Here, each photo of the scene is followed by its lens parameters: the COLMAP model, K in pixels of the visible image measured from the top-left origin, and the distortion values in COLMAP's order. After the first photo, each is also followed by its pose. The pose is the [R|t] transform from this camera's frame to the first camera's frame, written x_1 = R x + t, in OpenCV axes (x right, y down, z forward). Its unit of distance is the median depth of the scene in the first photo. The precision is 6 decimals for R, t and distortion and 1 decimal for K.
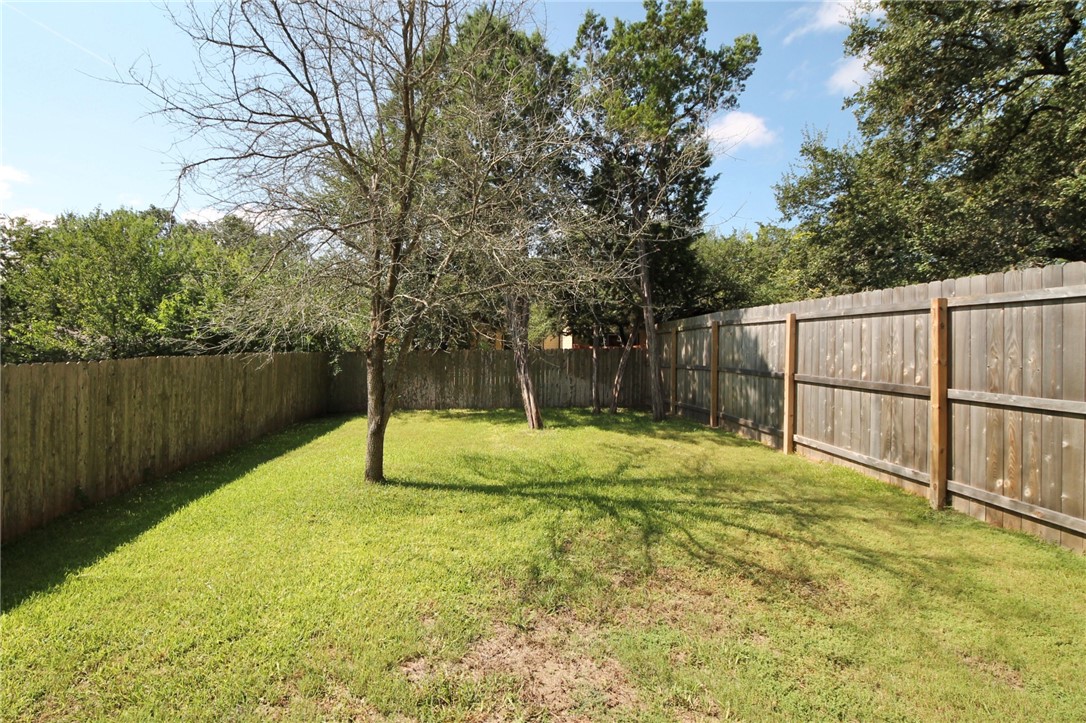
lens RADIAL K [[465.8, 0, 540.0], [0, 465.8, 347.8], [0, 0, 1]] dist [0.001690, -0.009185]
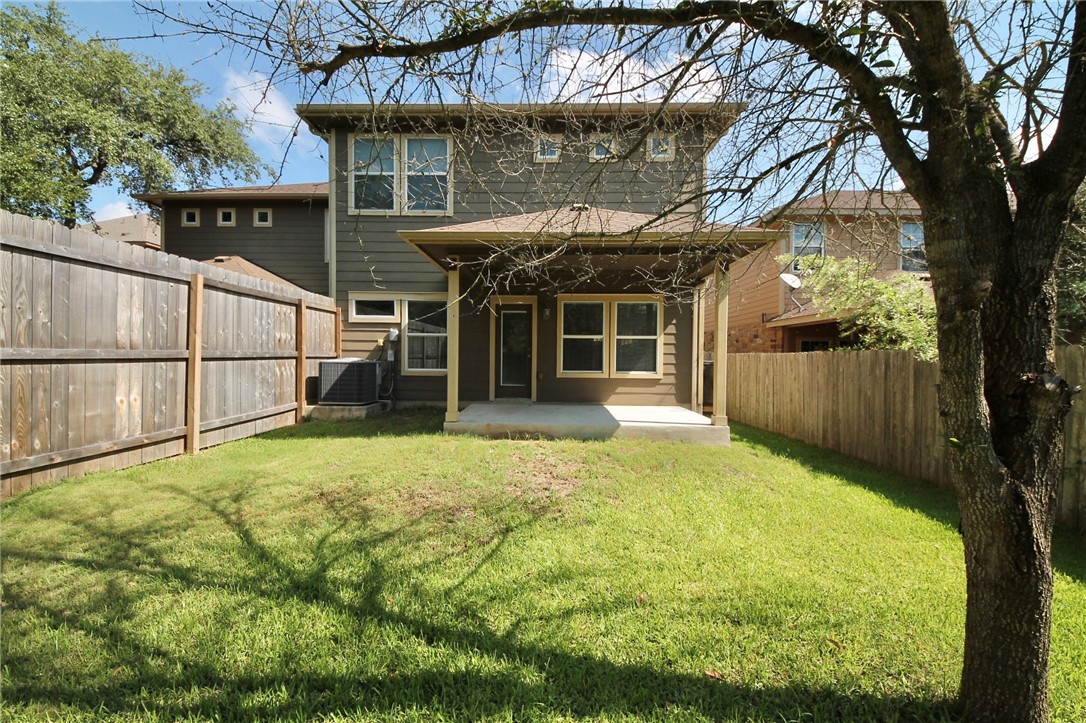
lens RADIAL K [[440.4, 0, 537.4], [0, 440.4, 349.9], [0, 0, 1]] dist [0.000543, -0.000239]
pose [[-0.989088, -0.022077, 0.145662, -0.132322], [-0.022795, 0.999735, -0.003262, 0.084004], [-0.145551, -0.006547, -0.989329, 1.712715]]
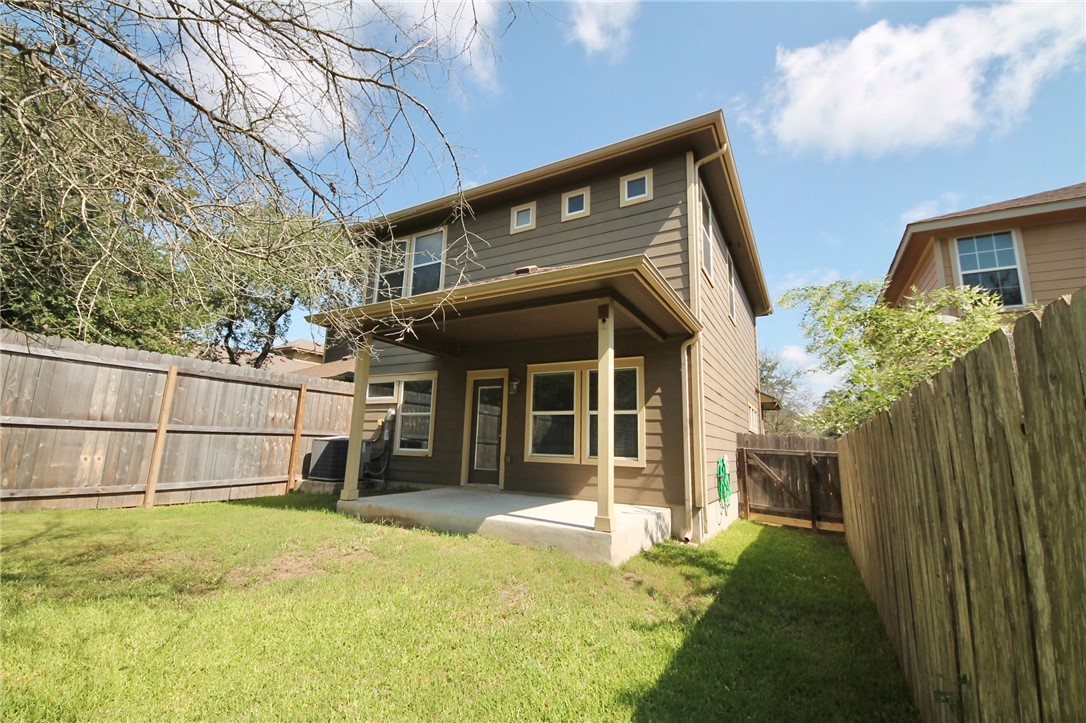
lens RADIAL K [[465.8, 0, 540.0], [0, 465.8, 347.8], [0, 0, 1]] dist [0.001690, -0.009185]
pose [[-0.798604, 0.089430, 0.595175, -1.155444], [-0.031921, 0.981213, -0.190267, 0.110654], [-0.601009, -0.170947, -0.780747, 1.142974]]
